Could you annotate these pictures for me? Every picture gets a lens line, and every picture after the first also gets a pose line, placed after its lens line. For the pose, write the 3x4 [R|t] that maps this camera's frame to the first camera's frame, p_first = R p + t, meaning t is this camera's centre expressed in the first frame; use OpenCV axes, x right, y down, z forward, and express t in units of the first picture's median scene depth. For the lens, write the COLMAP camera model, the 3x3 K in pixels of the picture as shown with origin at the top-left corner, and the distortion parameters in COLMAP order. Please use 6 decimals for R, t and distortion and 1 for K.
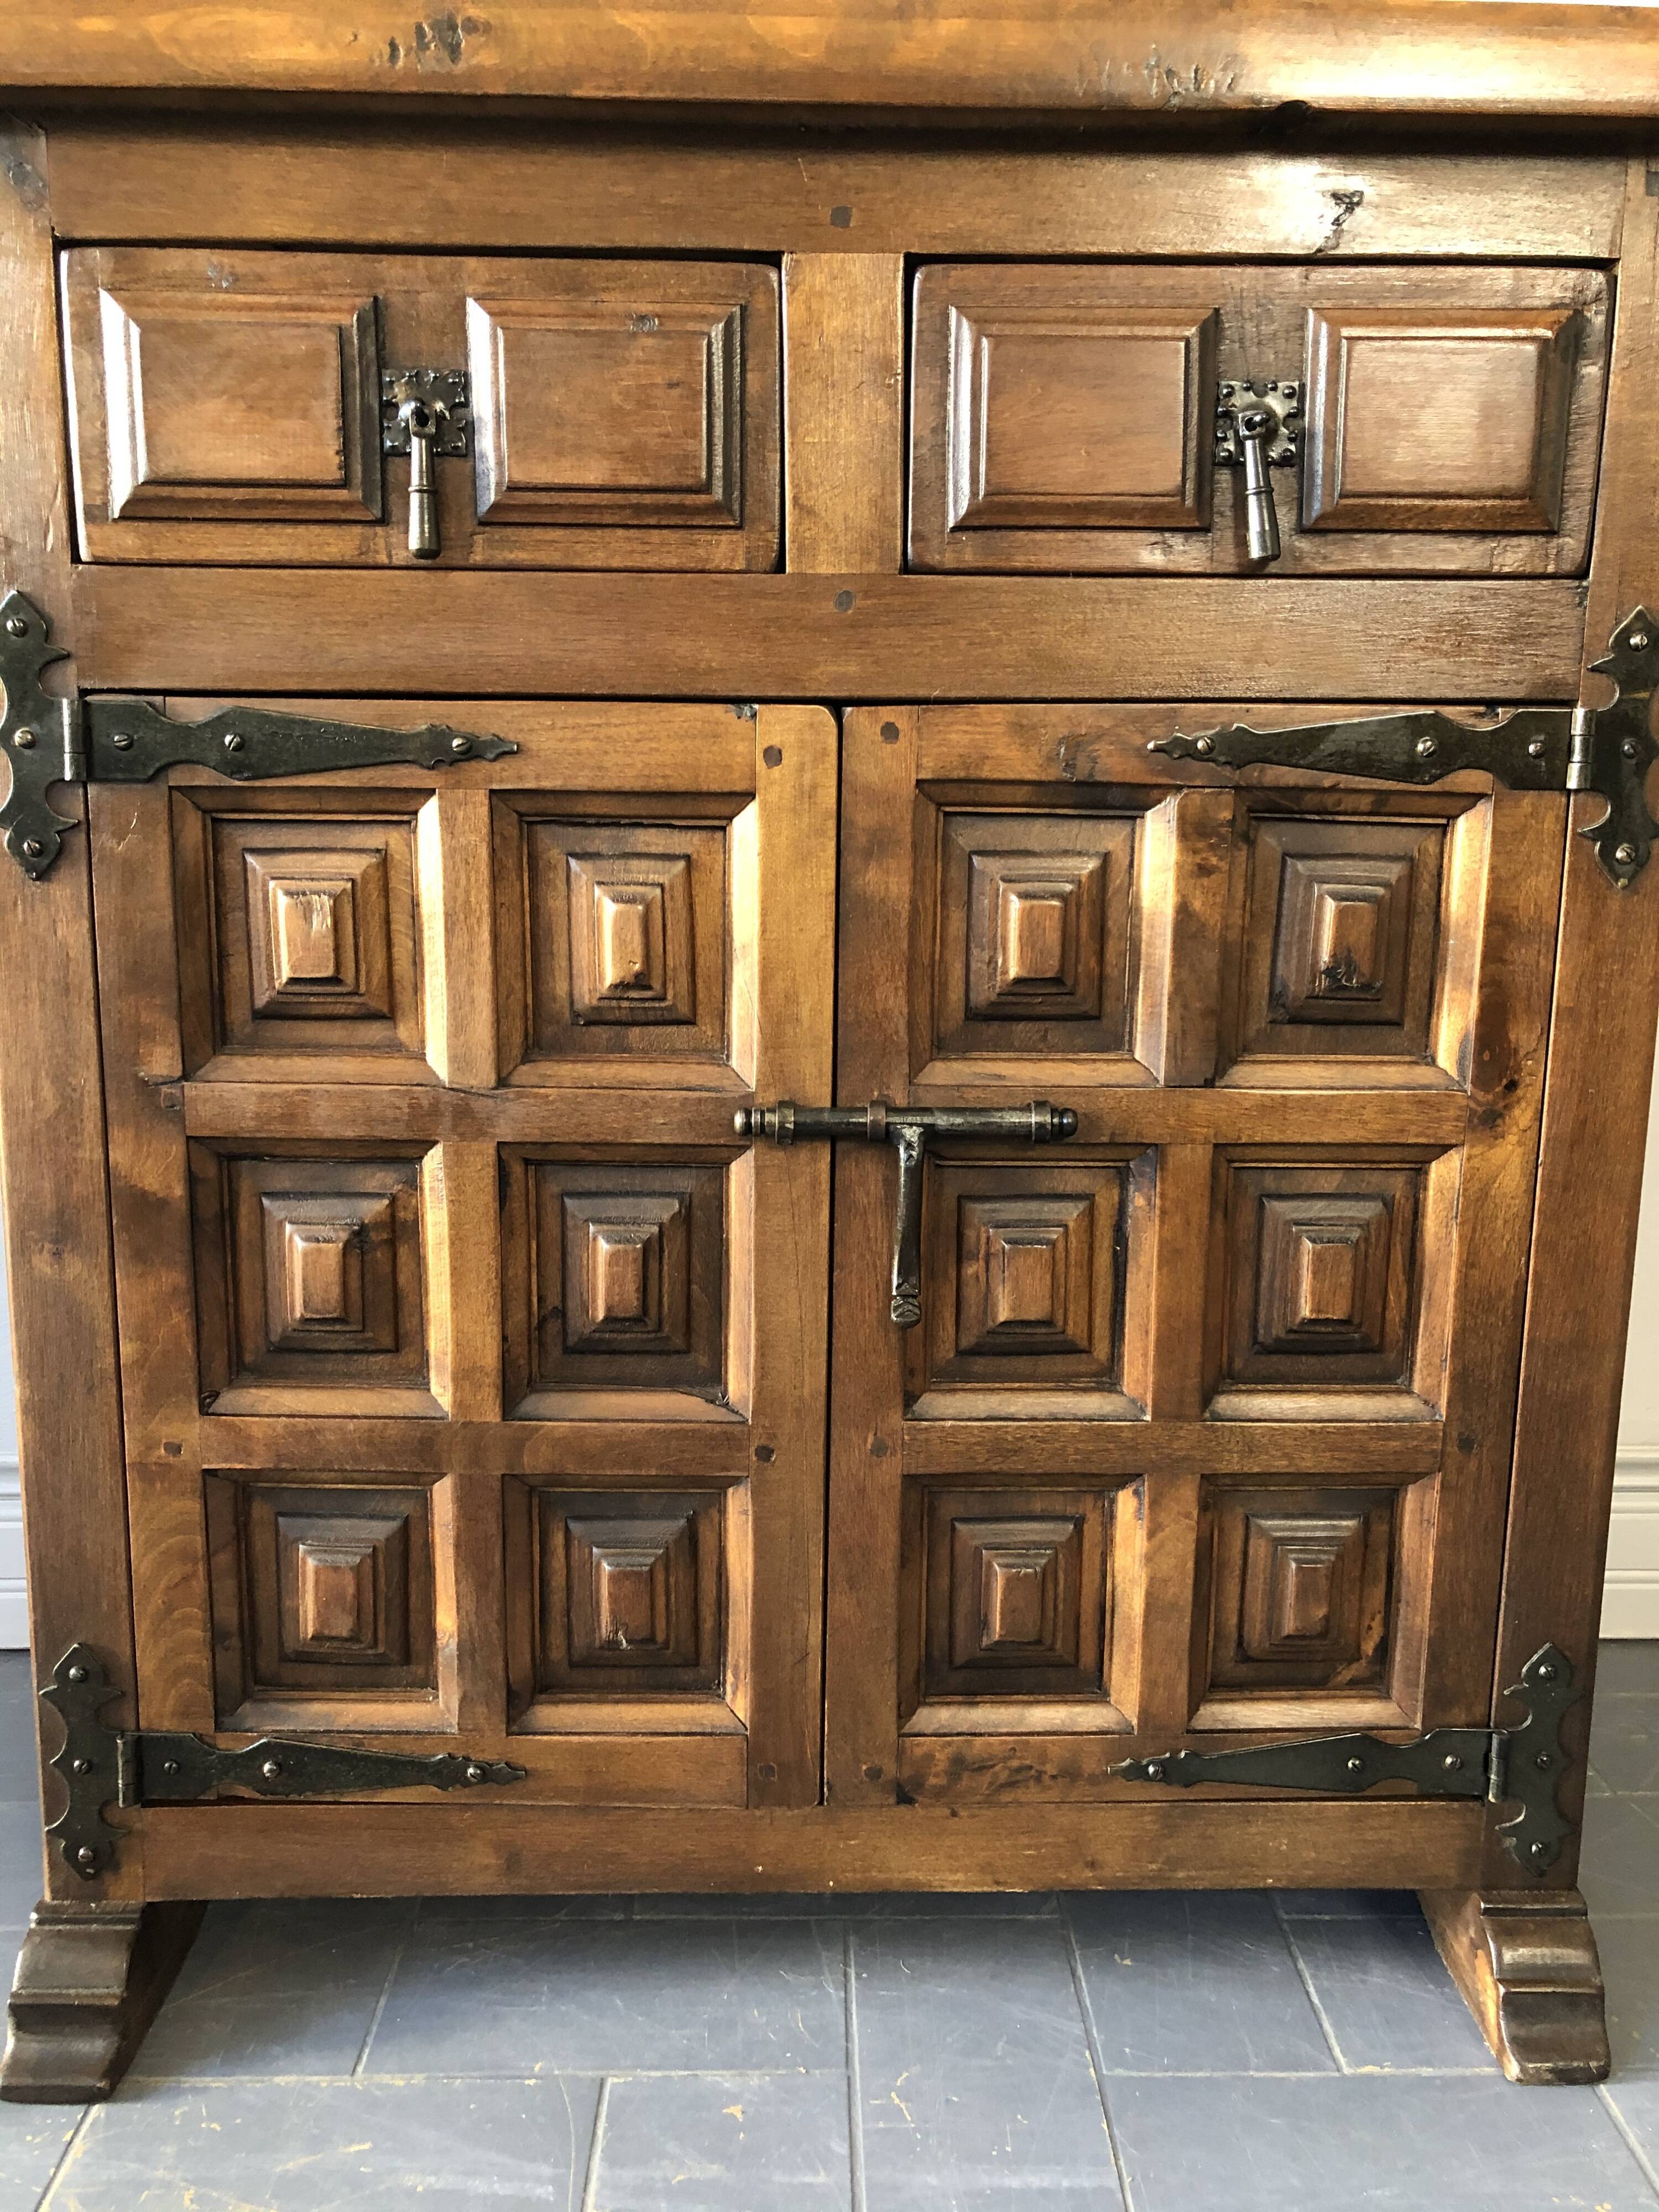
lens RADIAL K [[1798.4, 0, 836.7], [0, 1798.4, 1081.7], [0, 0, 1]] dist [0.033732, -0.039308]
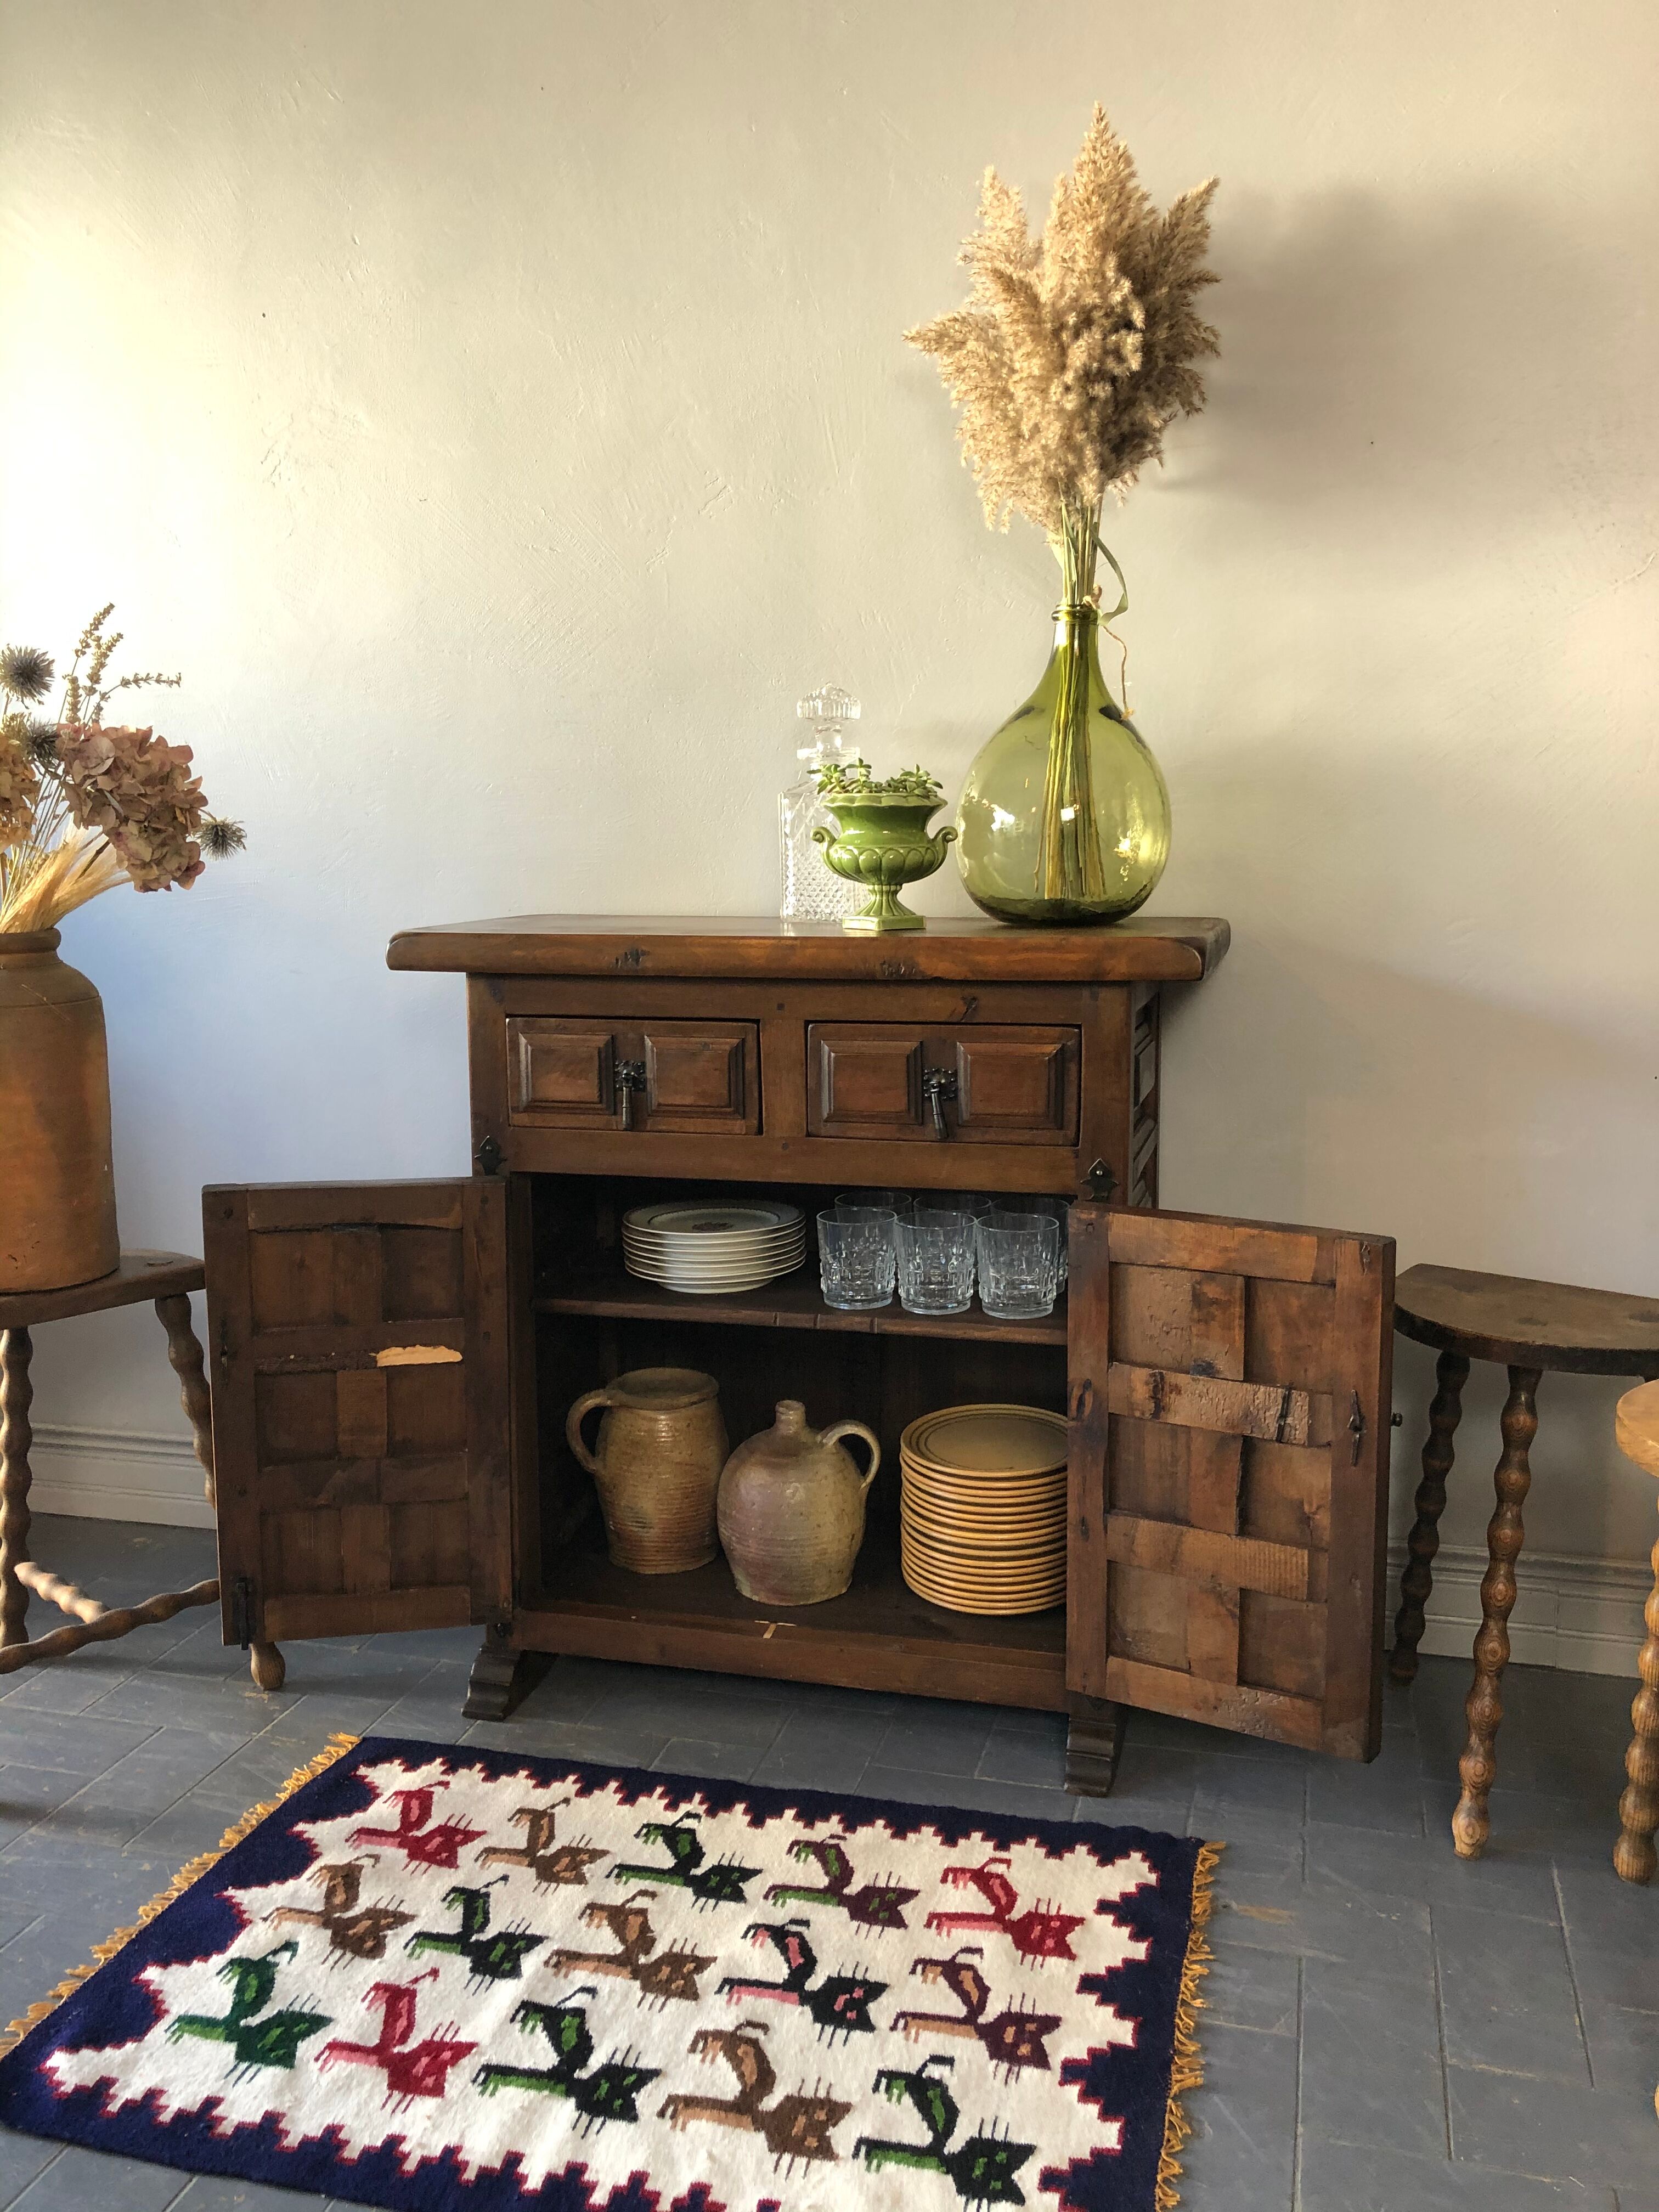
lens RADIAL K [[1798.4, 0, 844.3], [0, 1798.4, 1115.0], [0, 0, 1]] dist [0.033732, -0.039308]
pose [[0.956826, 0.026484, -0.289451, 0.781365], [-0.035644, 0.999015, -0.026422, -0.236758], [0.288467, 0.035598, 0.956828, -1.336156]]
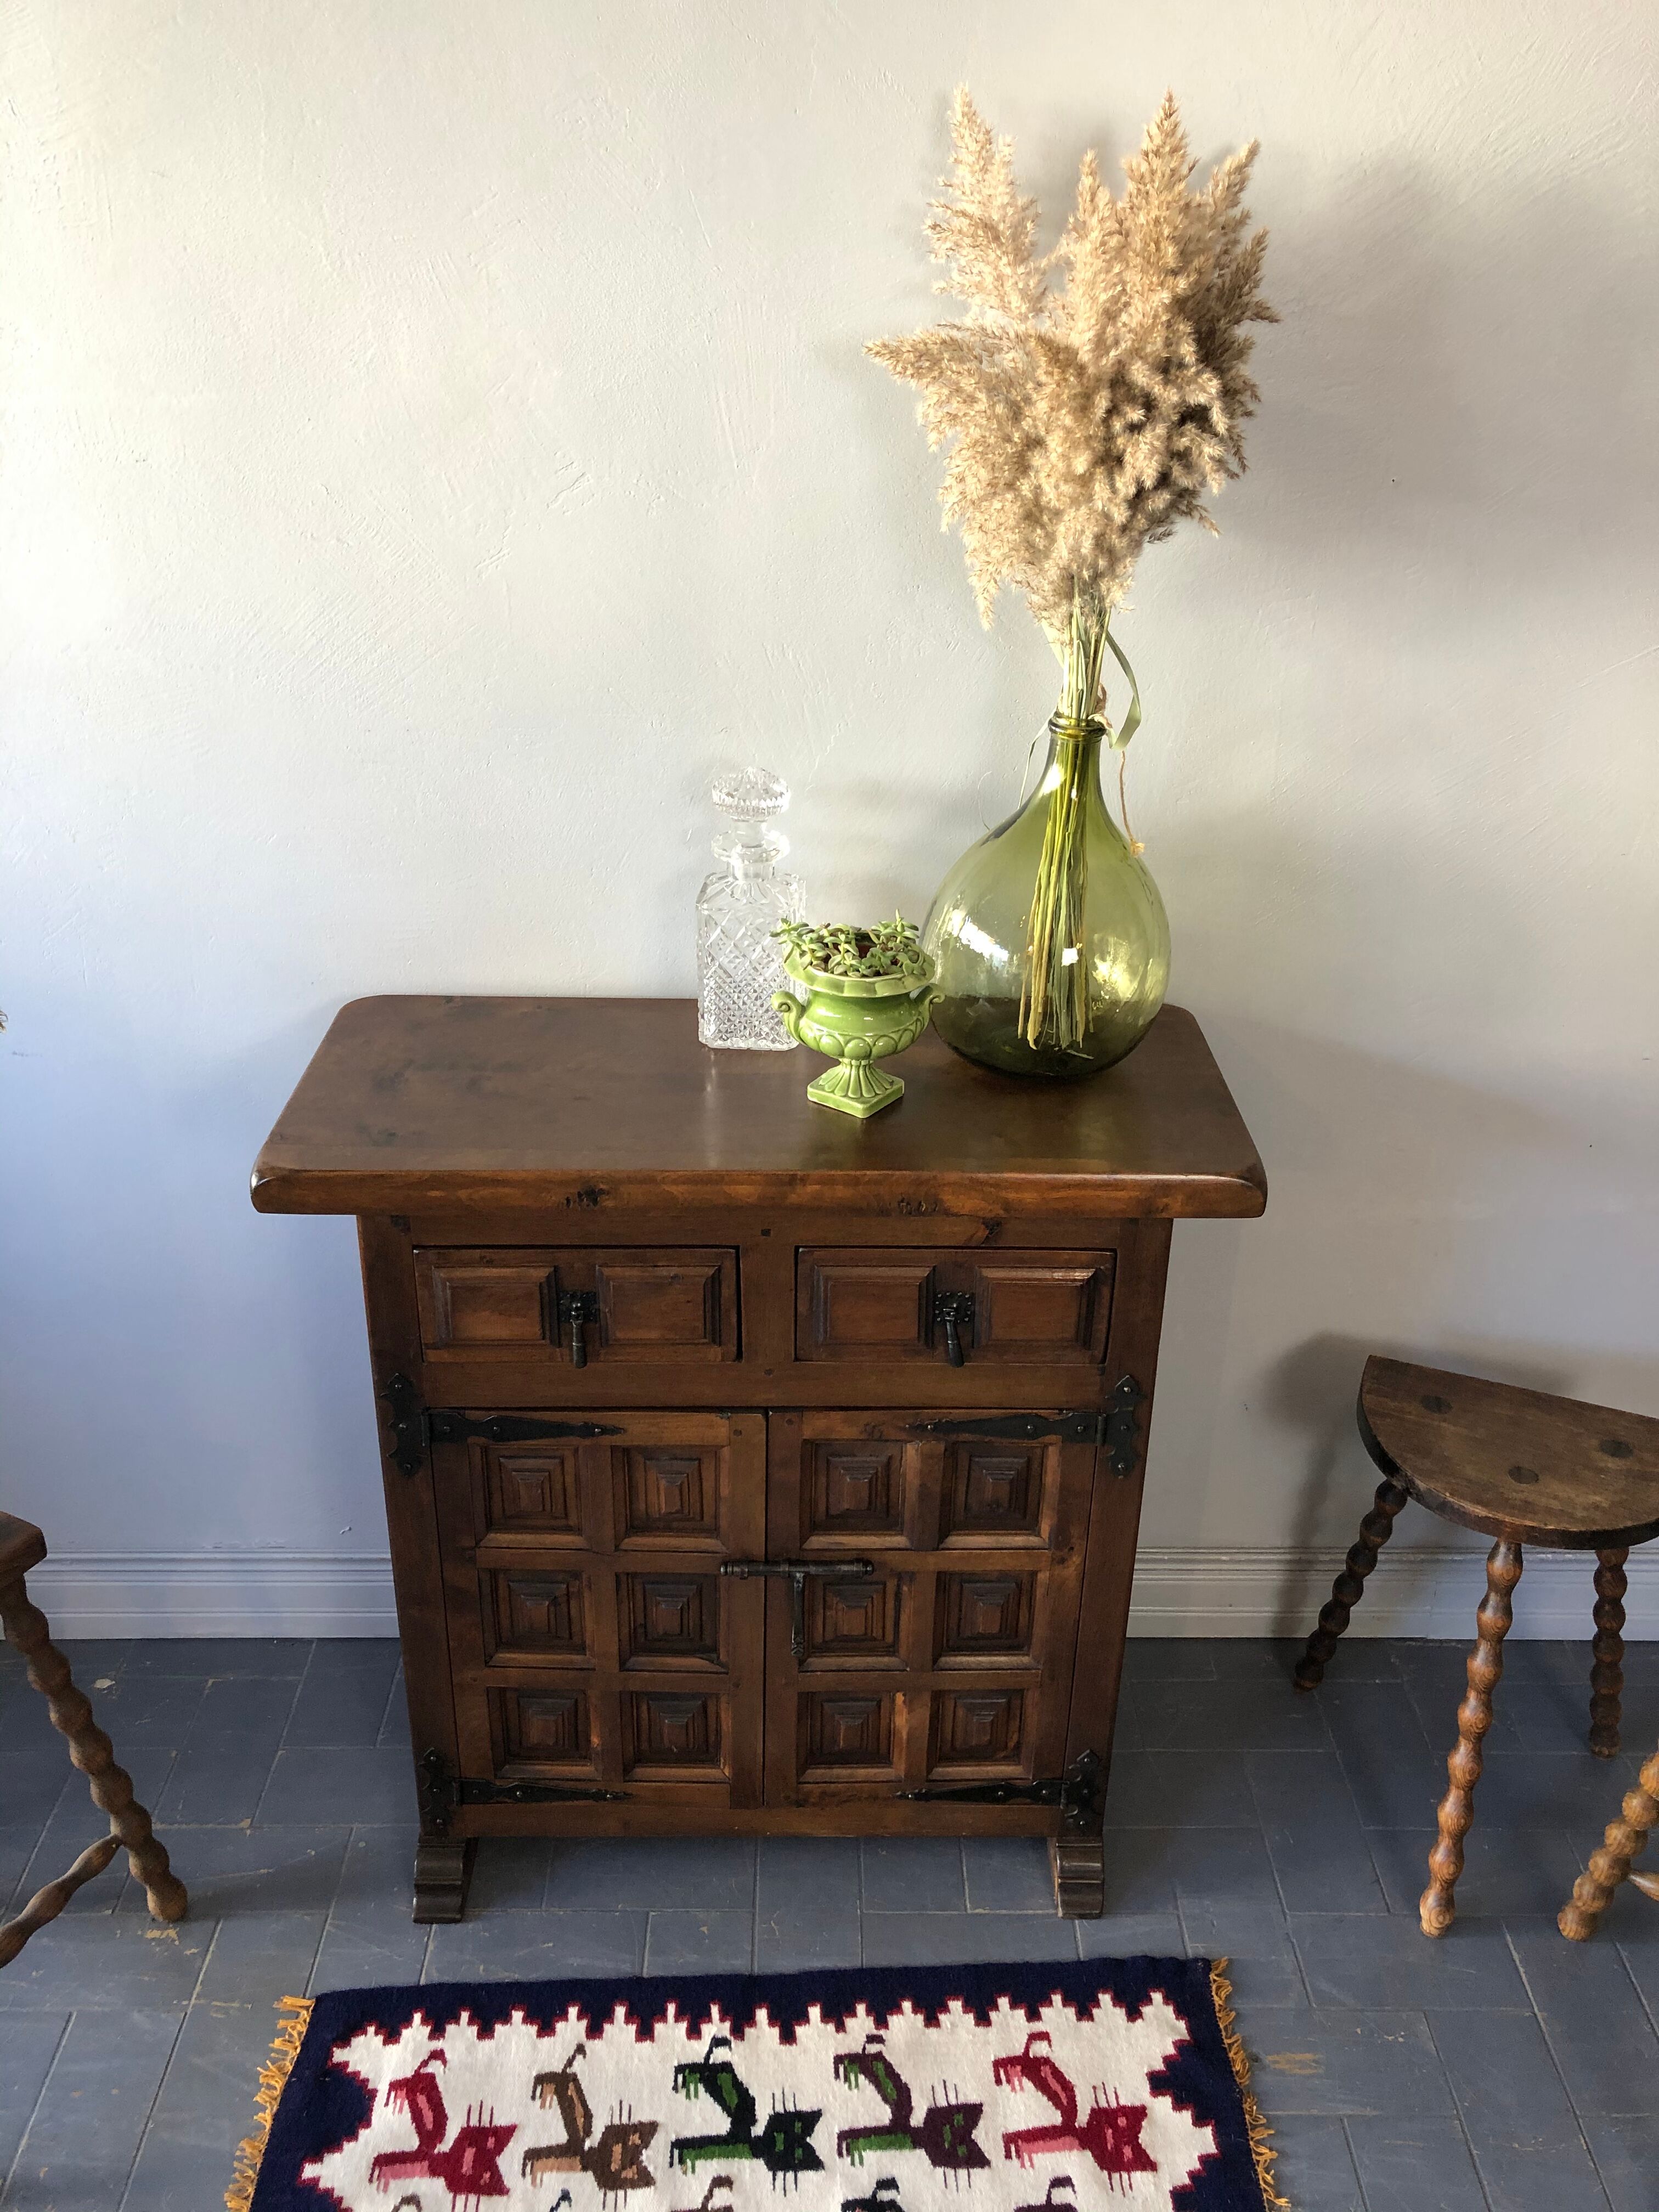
lens RADIAL K [[1798.4, 0, 840.9], [0, 1798.4, 1112.5], [0, 0, 1]] dist [0.033732, -0.039308]
pose [[0.999961, 0.008788, -0.001032, 0.088768], [-0.008167, 0.961549, 0.274513, -1.134100], [0.003404, -0.274494, 0.961583, -0.999769]]
